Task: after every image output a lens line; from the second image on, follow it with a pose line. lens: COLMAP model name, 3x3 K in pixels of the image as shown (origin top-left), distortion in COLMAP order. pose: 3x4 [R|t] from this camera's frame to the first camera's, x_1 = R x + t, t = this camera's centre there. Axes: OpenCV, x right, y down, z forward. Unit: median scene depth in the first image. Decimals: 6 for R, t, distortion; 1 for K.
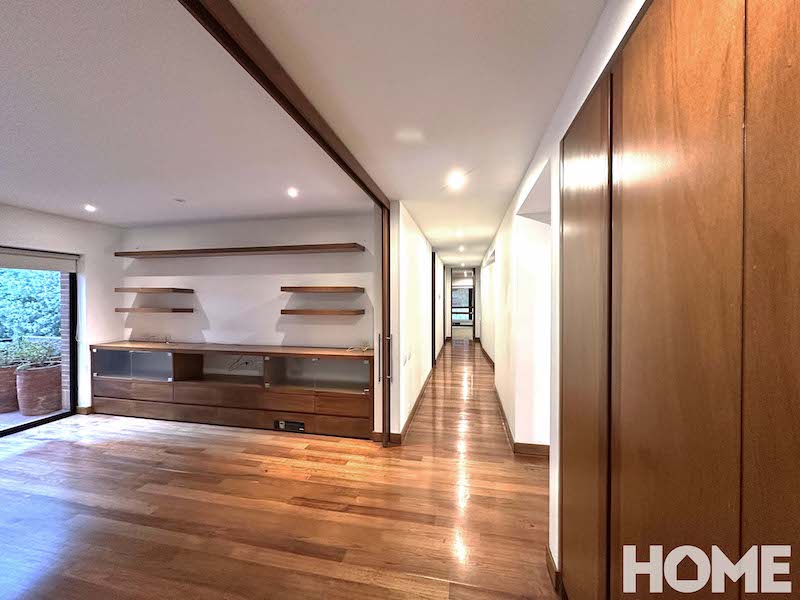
lens RADIAL K [[319.9, 0, 400.0], [0, 319.9, 300.0], [0, 0, 1]] dist [-0.002861, -0.000199]
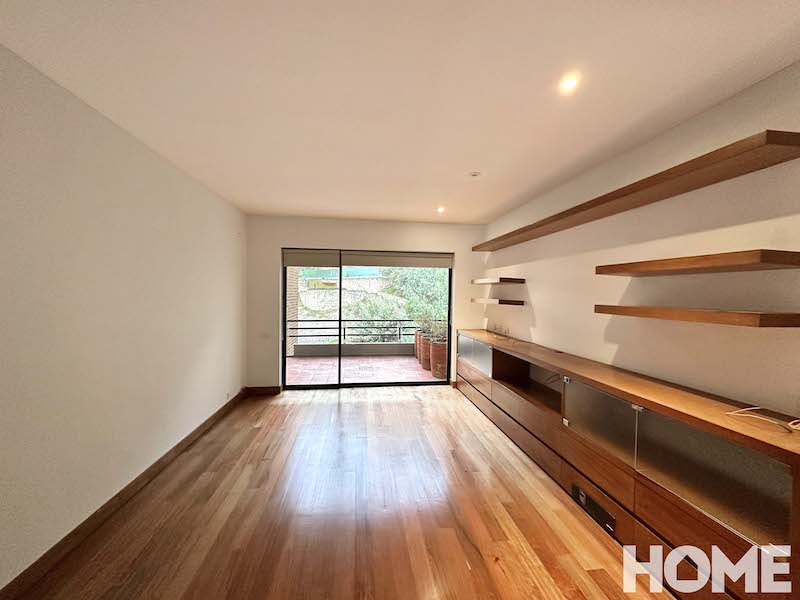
lens RADIAL K [[319.9, 0, 400.0], [0, 319.9, 300.0], [0, 0, 1]] dist [-0.002861, -0.000199]
pose [[0.334886, 0.027149, -0.941867, 0.062110], [-0.023188, 0.999520, 0.020566, 0.014799], [0.941973, 0.014953, 0.335355, 0.416612]]
